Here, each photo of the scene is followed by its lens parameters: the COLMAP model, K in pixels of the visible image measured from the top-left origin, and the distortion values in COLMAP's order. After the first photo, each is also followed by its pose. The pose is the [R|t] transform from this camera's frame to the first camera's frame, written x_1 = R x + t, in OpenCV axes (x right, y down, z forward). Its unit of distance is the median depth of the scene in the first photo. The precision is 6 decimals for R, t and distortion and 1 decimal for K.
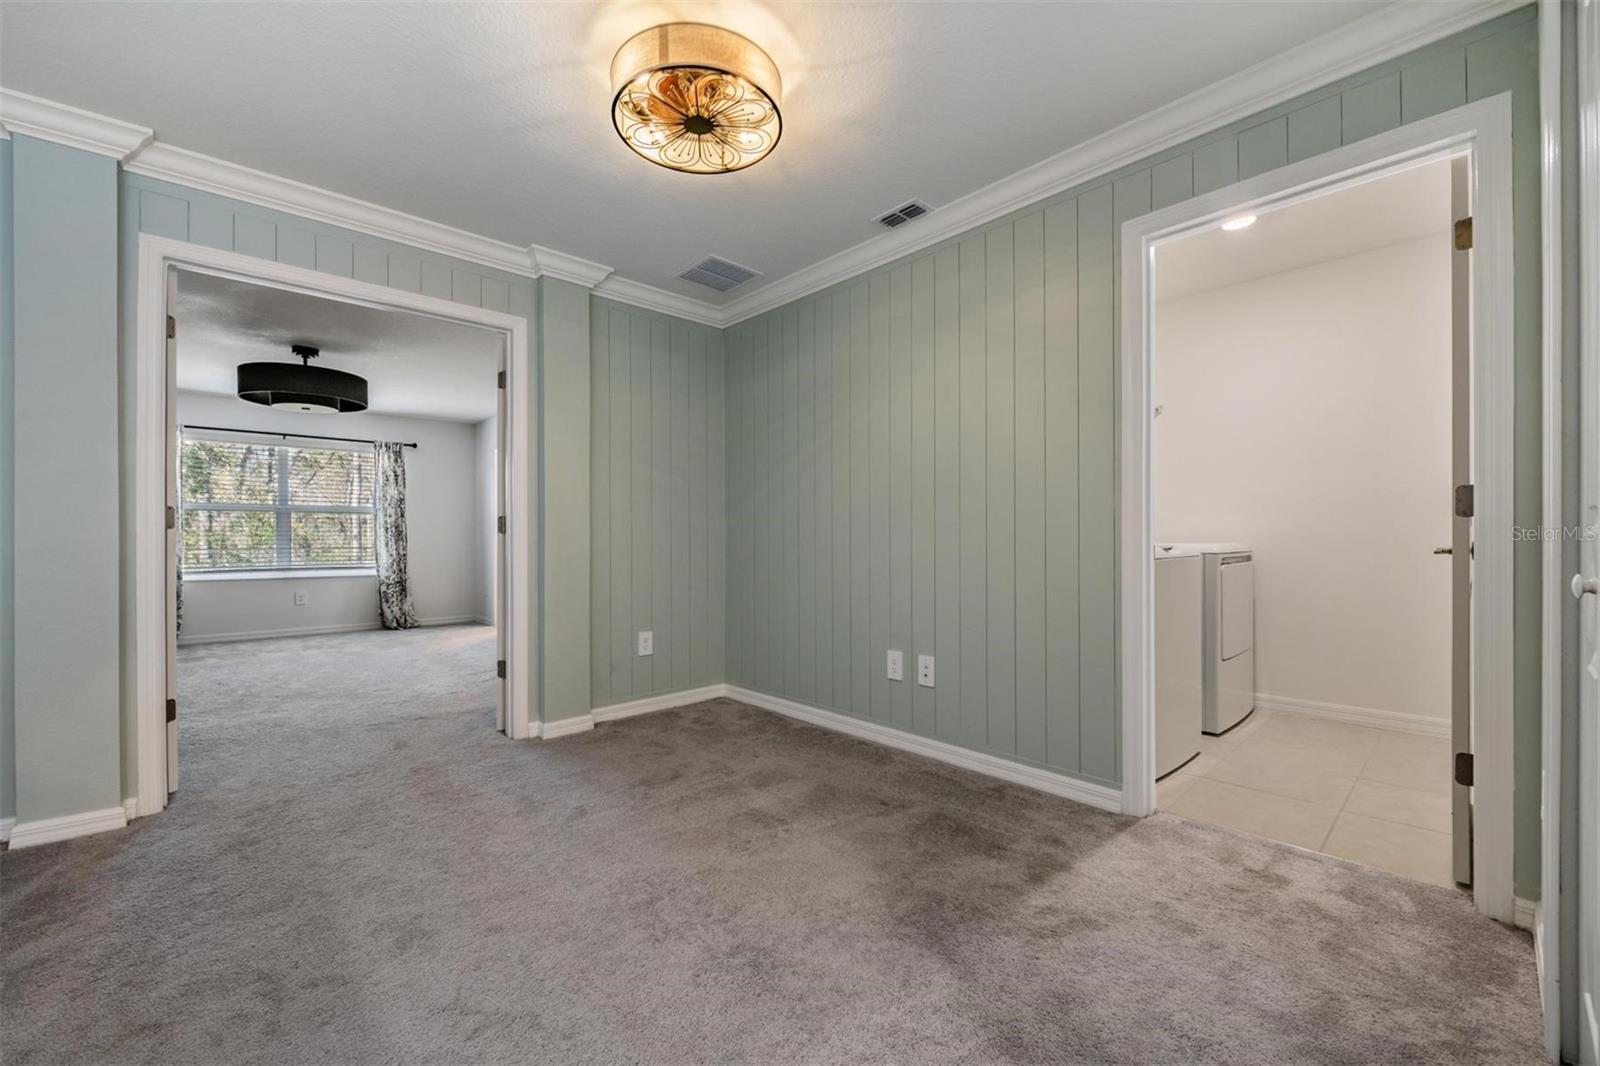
lens RADIAL K [[639.4, 0, 798.1], [0, 639.4, 539.5], [0, 0, 1]] dist [-0.004699, -0.000269]
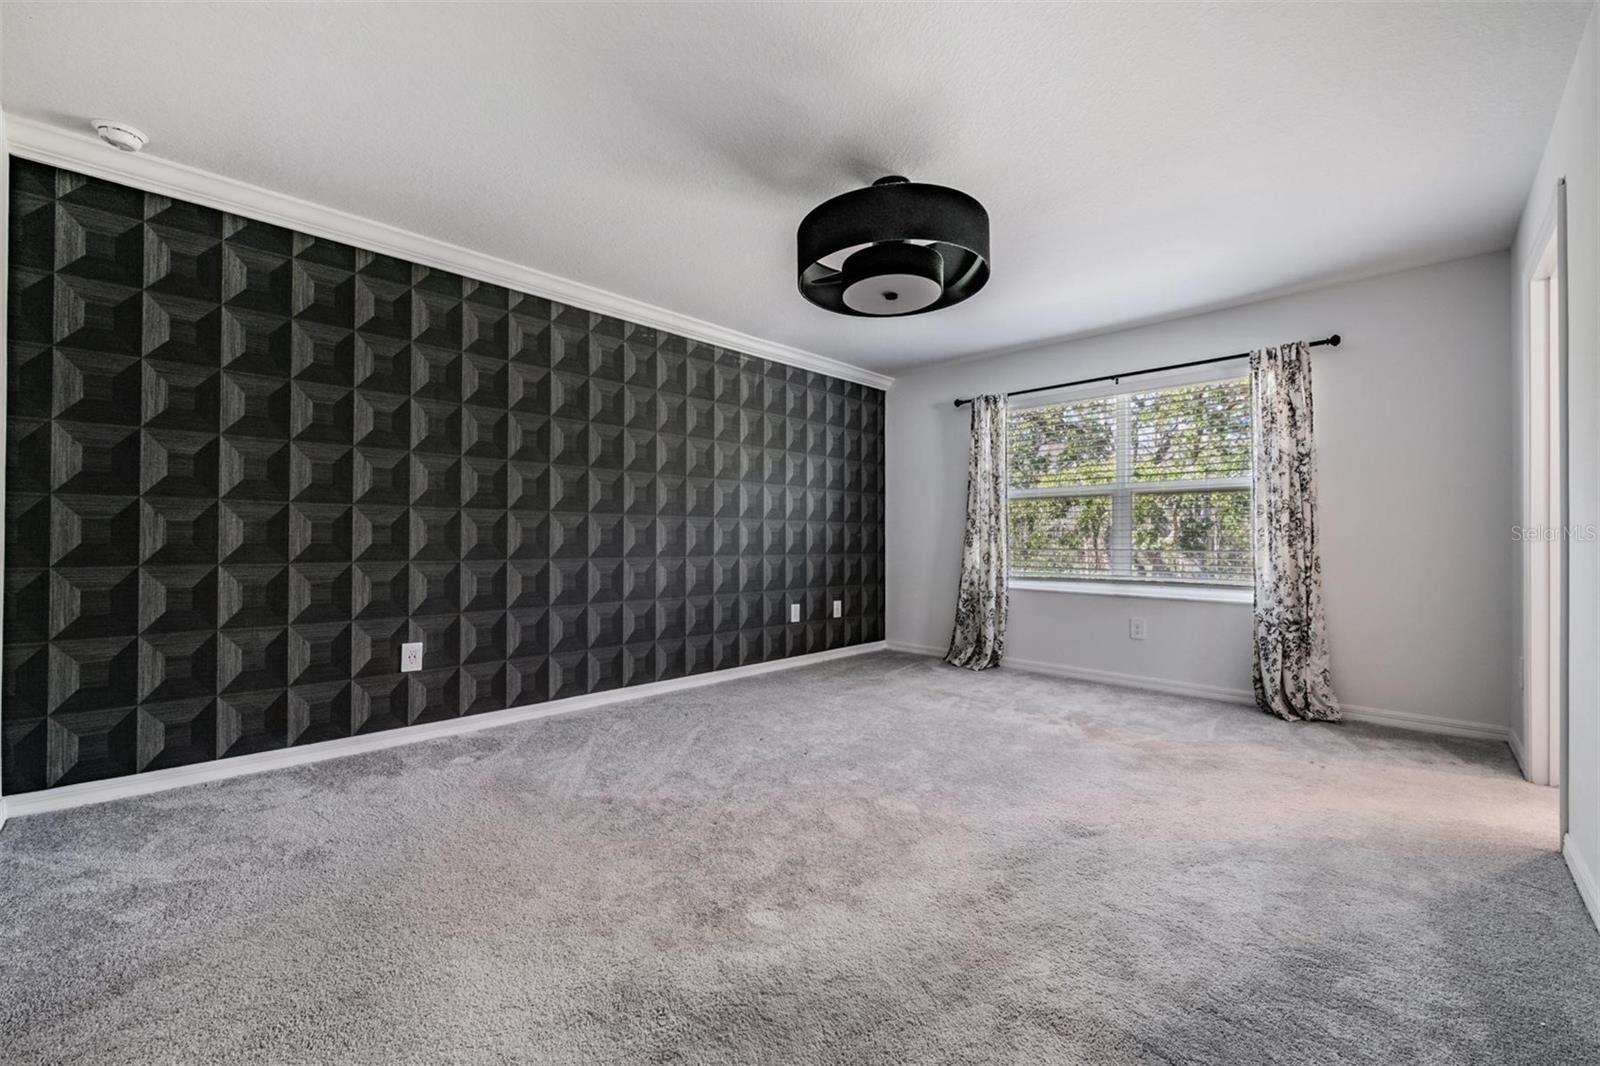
lens RADIAL K [[639.4, 0, 804.9], [0, 639.4, 531.5], [0, 0, 1]] dist [-0.004699, -0.000269]
pose [[0.057450, -0.009058, -0.998307, -0.152360], [-0.005022, 0.999944, -0.009362, 0.002549], [0.998336, 0.005552, 0.057402, 0.592897]]
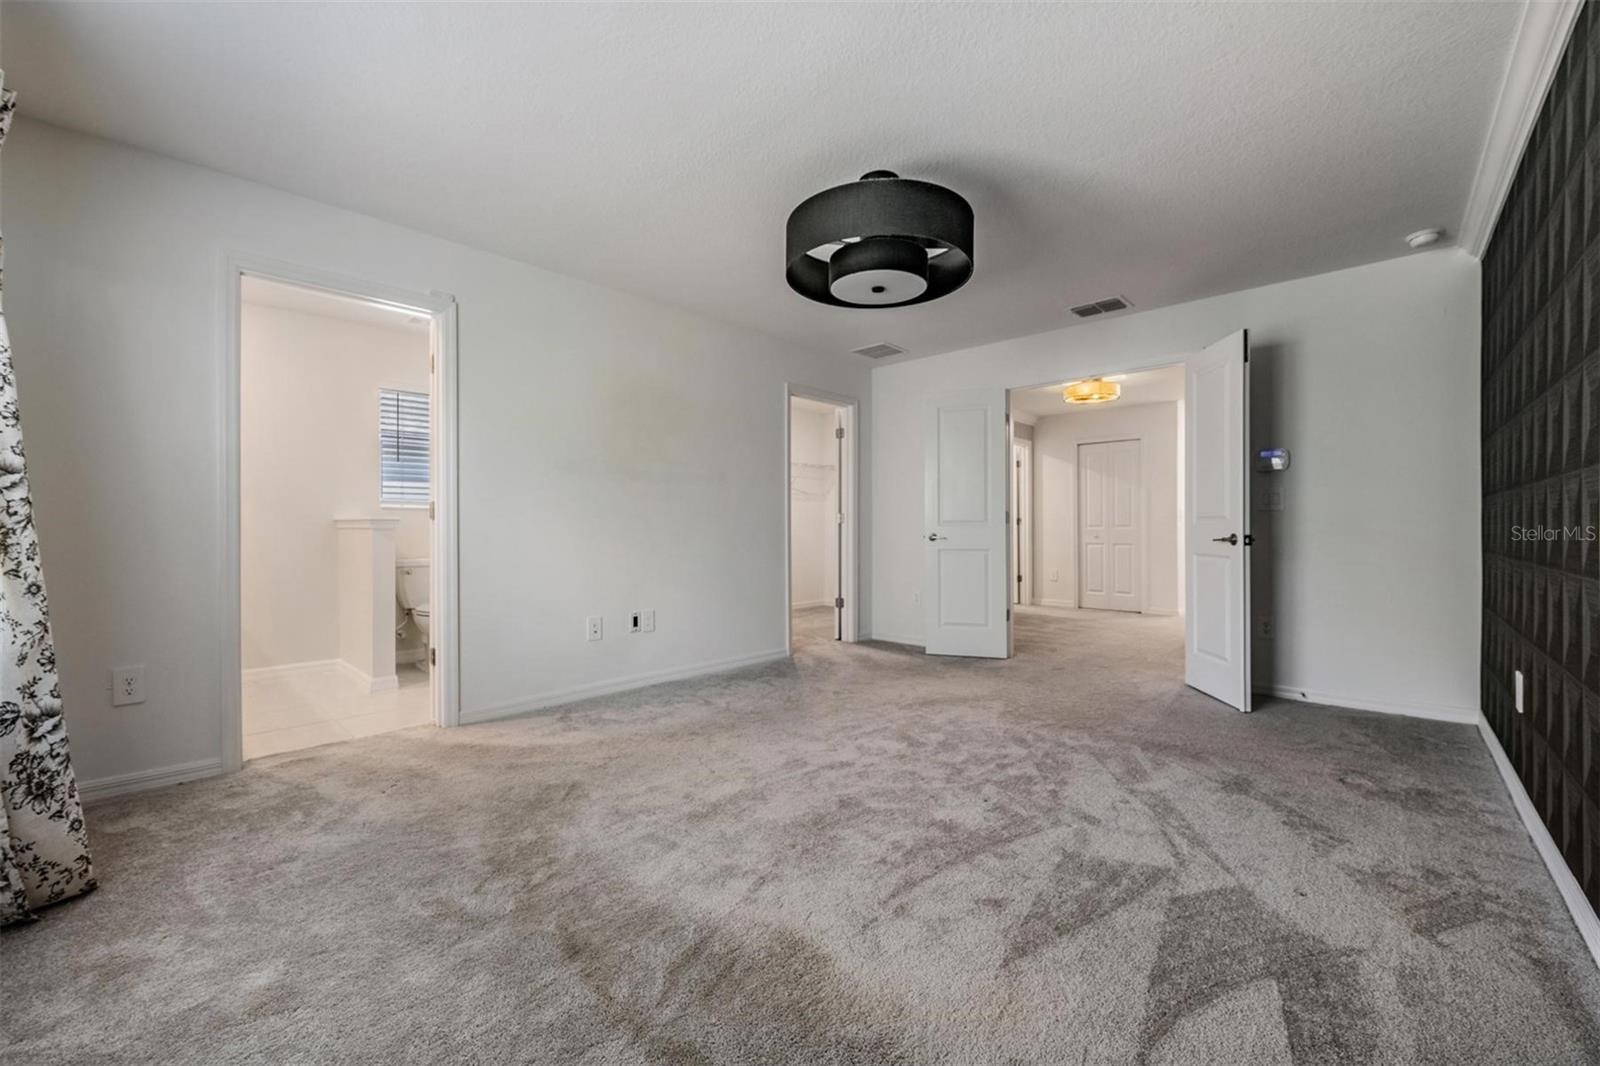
lens RADIAL K [[639.4, 0, 800.0], [0, 639.4, 538.9], [0, 0, 1]] dist [-0.004699, -0.000269]
pose [[-0.083723, -0.009343, 0.996445, -0.878068], [0.006908, 0.999927, 0.009956, 0.006274], [-0.996465, 0.007717, -0.083652, 0.739521]]
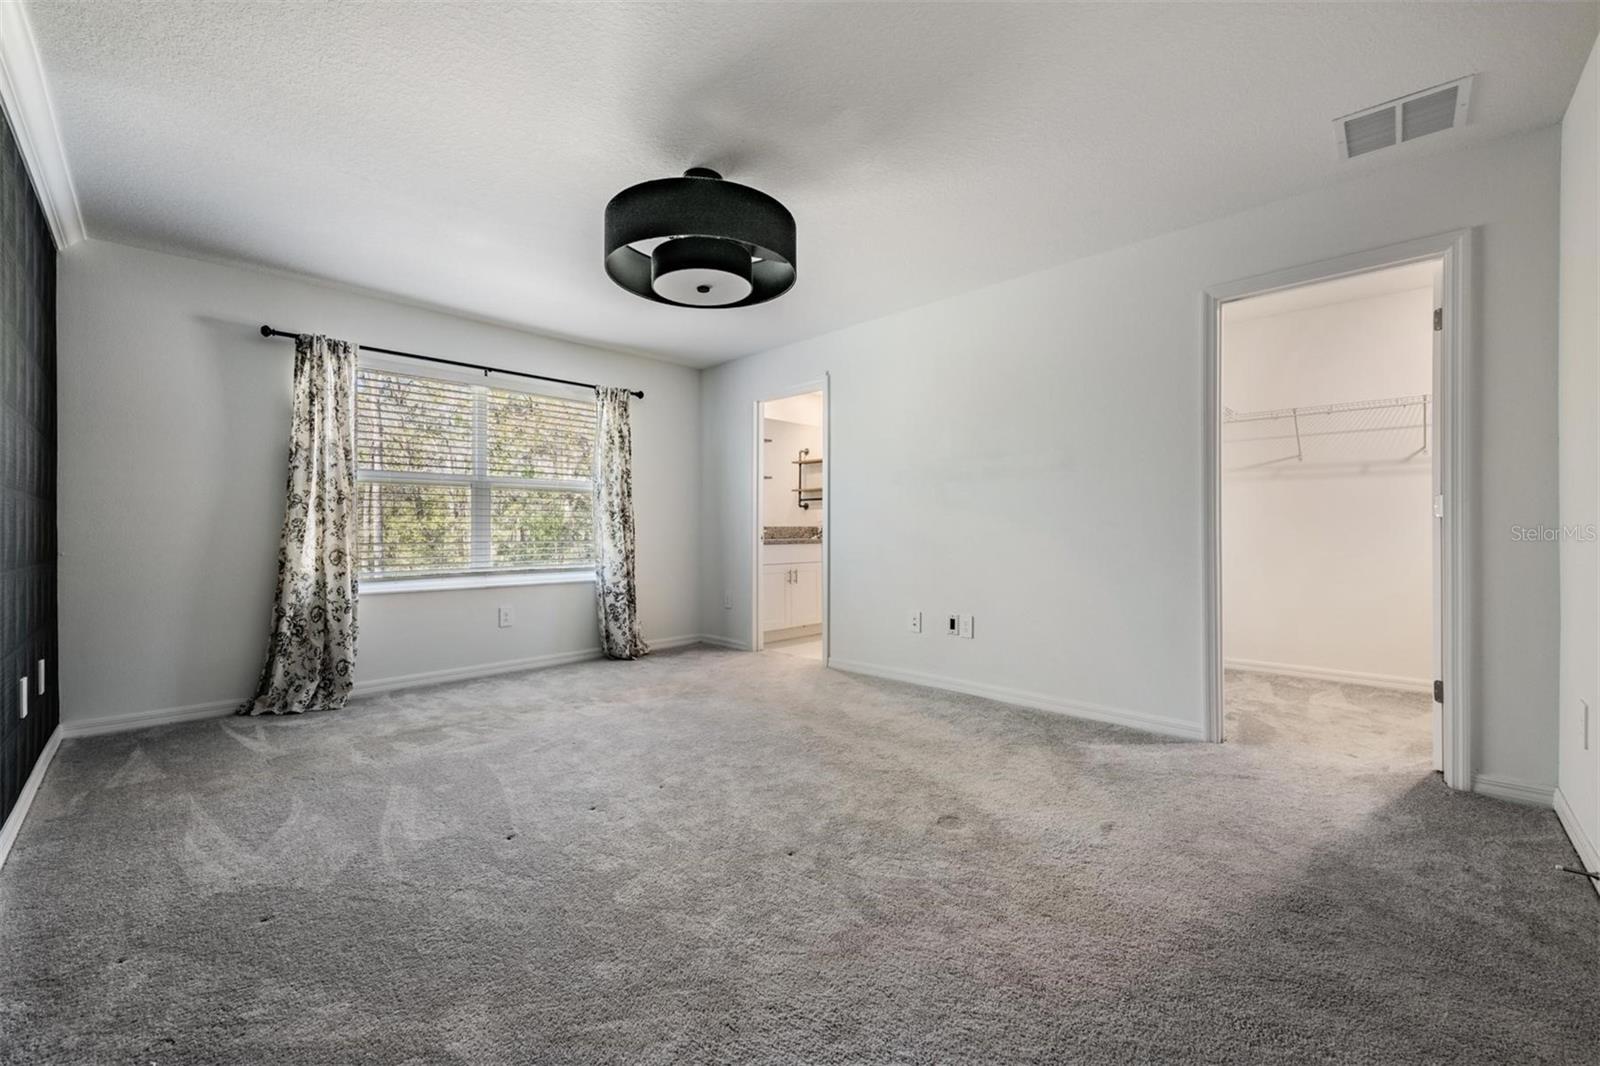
lens RADIAL K [[639.4, 0, 808.1], [0, 639.4, 529.9], [0, 0, 1]] dist [-0.004699, -0.000269]
pose [[0.998037, 0.000973, 0.062622, -0.474410], [-0.000628, 0.999984, -0.005534, 0.004846], [-0.062626, 0.005483, 0.998022, 0.296209]]
